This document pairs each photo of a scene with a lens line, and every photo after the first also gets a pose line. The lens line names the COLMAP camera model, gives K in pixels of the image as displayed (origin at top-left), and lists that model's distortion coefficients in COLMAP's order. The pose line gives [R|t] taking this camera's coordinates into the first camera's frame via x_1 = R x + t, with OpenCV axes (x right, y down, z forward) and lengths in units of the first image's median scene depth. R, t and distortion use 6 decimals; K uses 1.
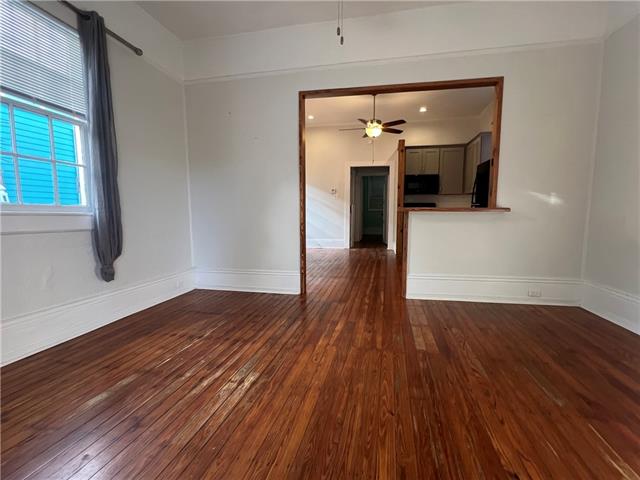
lens RADIAL K [[302.3, 0, 320.7], [0, 302.3, 243.0], [0, 0, 1]] dist [-0.001858, -0.000565]
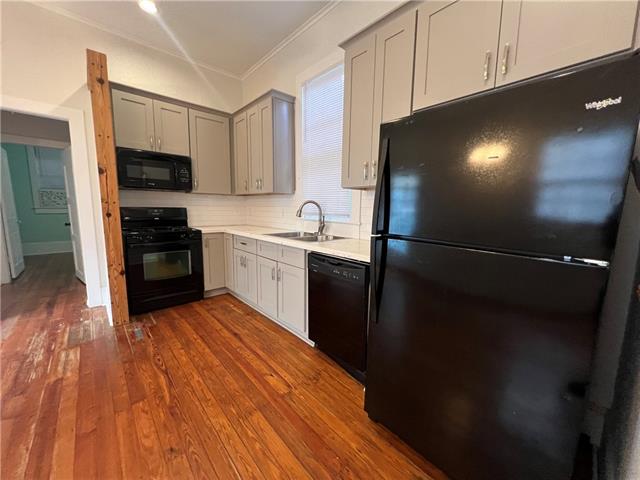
lens RADIAL K [[255.7, 0, 319.2], [0, 255.7, 240.2], [0, 0, 1]] dist [-0.001676, 0.000266]
pose [[0.585057, -0.094770, 0.805436, 0.306219], [0.070018, 0.995343, 0.066255, -0.200913], [-0.807964, 0.017632, 0.588968, 1.198249]]
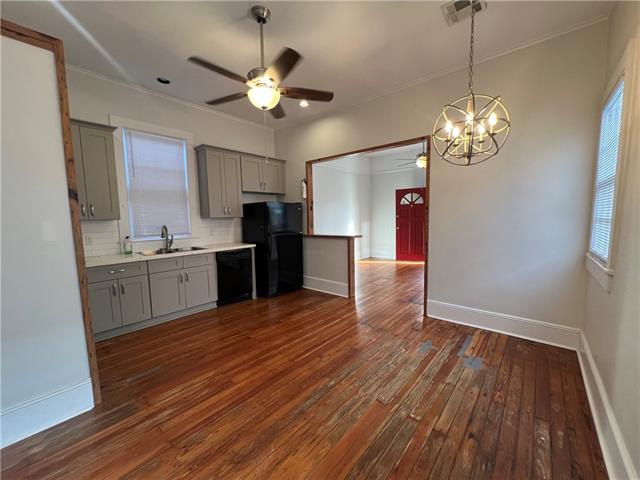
lens RADIAL K [[255.7, 0, 319.2], [0, 255.7, 240.1], [0, 0, 1]] dist [-0.001676, 0.000266]
pose [[-0.878902, -0.023821, 0.476407, -0.186844], [0.072215, 0.980595, 0.182258, -0.373652], [-0.471504, 0.194590, -0.860127, 2.411851]]
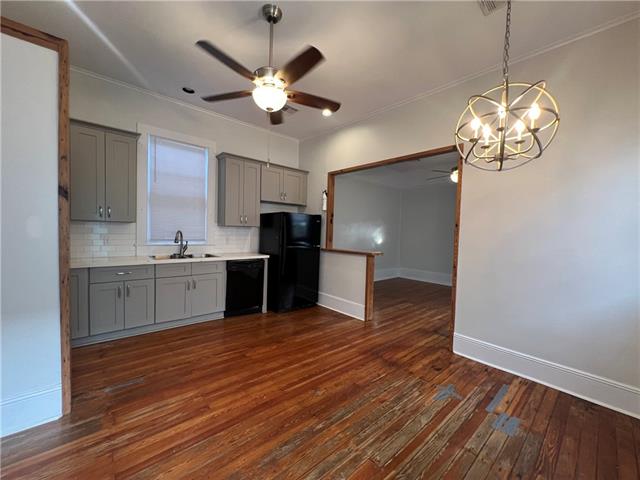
lens RADIAL K [[255.7, 0, 318.9], [0, 255.7, 240.2], [0, 0, 1]] dist [-0.001676, 0.000266]
pose [[-0.806079, -0.042130, 0.590307, -0.217453], [0.034555, 0.992411, 0.118014, -0.350700], [-0.590799, 0.115526, -0.798505, 2.291326]]
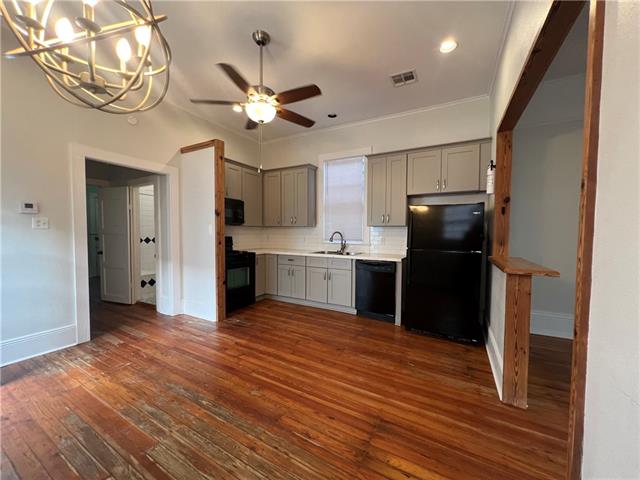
lens RADIAL K [[255.7, 0, 319.9], [0, 255.7, 239.7], [0, 0, 1]] dist [-0.001676, 0.000266]
pose [[0.288657, -0.028702, 0.957002, -0.404571], [0.093680, 0.995601, 0.001603, -0.245001], [-0.952839, 0.089190, 0.290076, 1.407040]]
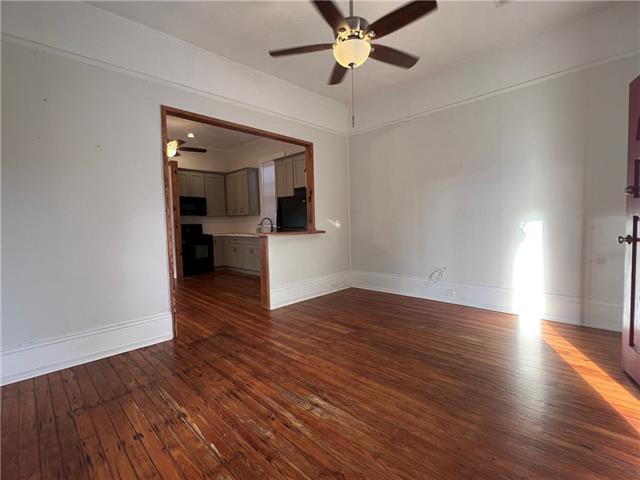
lens RADIAL K [[302.3, 0, 319.3], [0, 302.3, 240.1], [0, 0, 1]] dist [-0.001858, -0.000565]
pose [[0.544419, -0.059417, 0.836707, -0.658046], [0.110289, 0.993899, -0.001182, -0.070865], [-0.831532, 0.092923, 0.547650, 0.204512]]
